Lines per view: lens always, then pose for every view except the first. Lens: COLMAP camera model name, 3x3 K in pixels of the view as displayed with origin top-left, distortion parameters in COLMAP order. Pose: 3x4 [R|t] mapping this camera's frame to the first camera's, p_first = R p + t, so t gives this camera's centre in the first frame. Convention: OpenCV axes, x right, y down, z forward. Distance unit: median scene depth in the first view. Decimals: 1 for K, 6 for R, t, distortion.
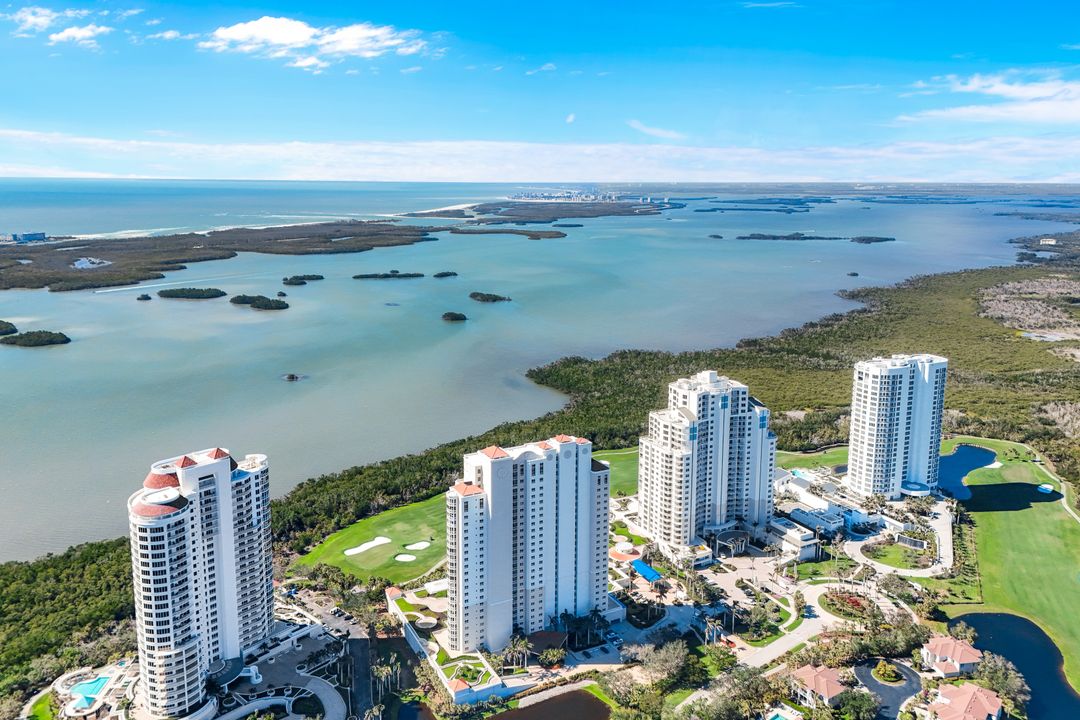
lens RADIAL K [[817.9, 0, 540.9], [0, 817.9, 310.9], [0, 0, 1]] dist [0.084387, -0.092549]
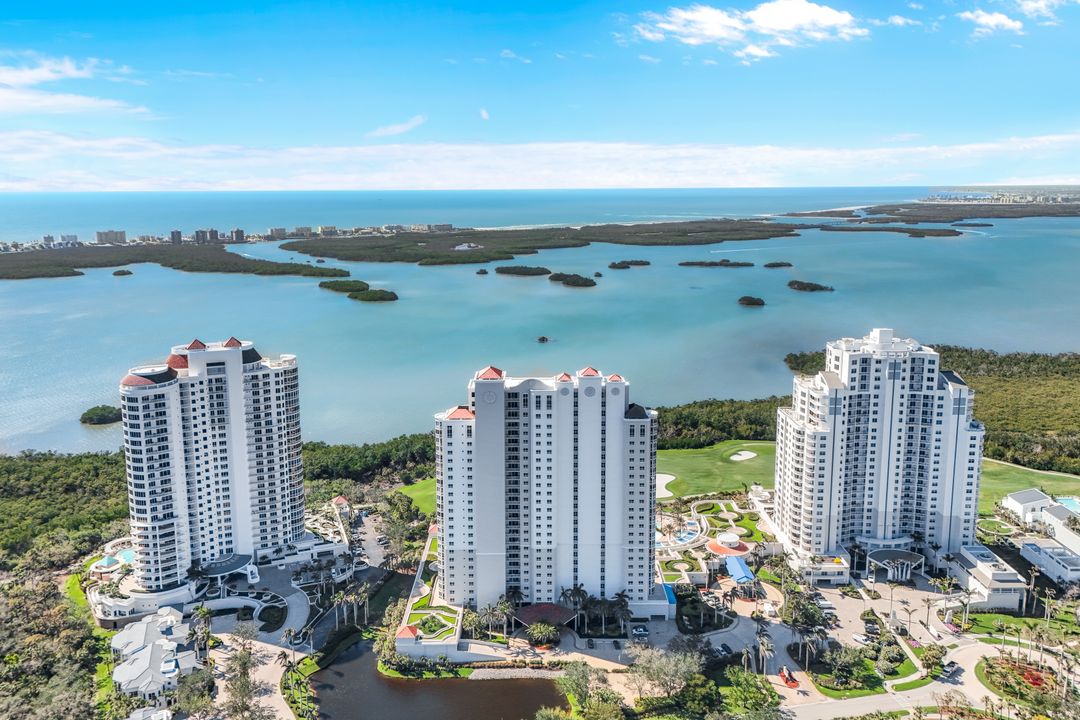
lens RADIAL K [[817.9, 0, 540.9], [0, 817.9, 310.9], [0, 0, 1]] dist [0.084387, -0.092549]
pose [[0.886977, 0.060352, -0.457853, 0.283772], [-0.065242, 0.997856, 0.005142, 0.076687], [0.457181, 0.025310, 0.889013, 0.211829]]
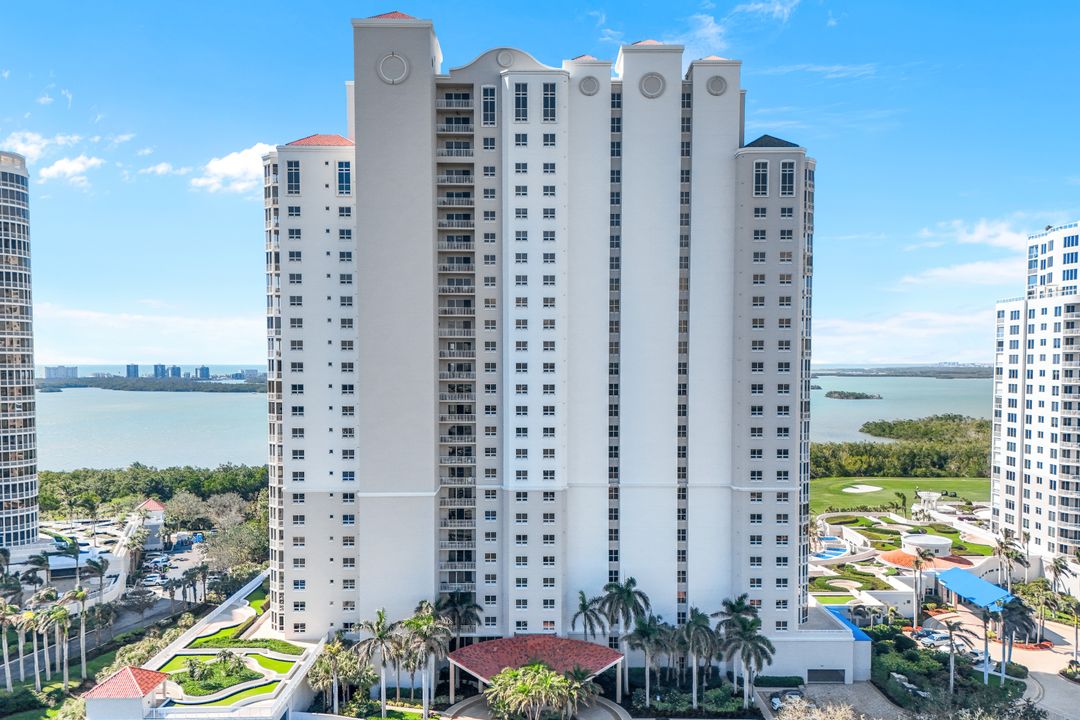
lens RADIAL K [[820.7, 0, 542.4], [0, 820.7, 405.7], [0, 0, 1]] dist [0.087065, -0.093255]
pose [[0.887869, 0.016929, -0.459784, 0.116720], [-0.068371, 0.993082, -0.095463, 0.267434], [0.454987, 0.116194, 0.882885, 0.572110]]
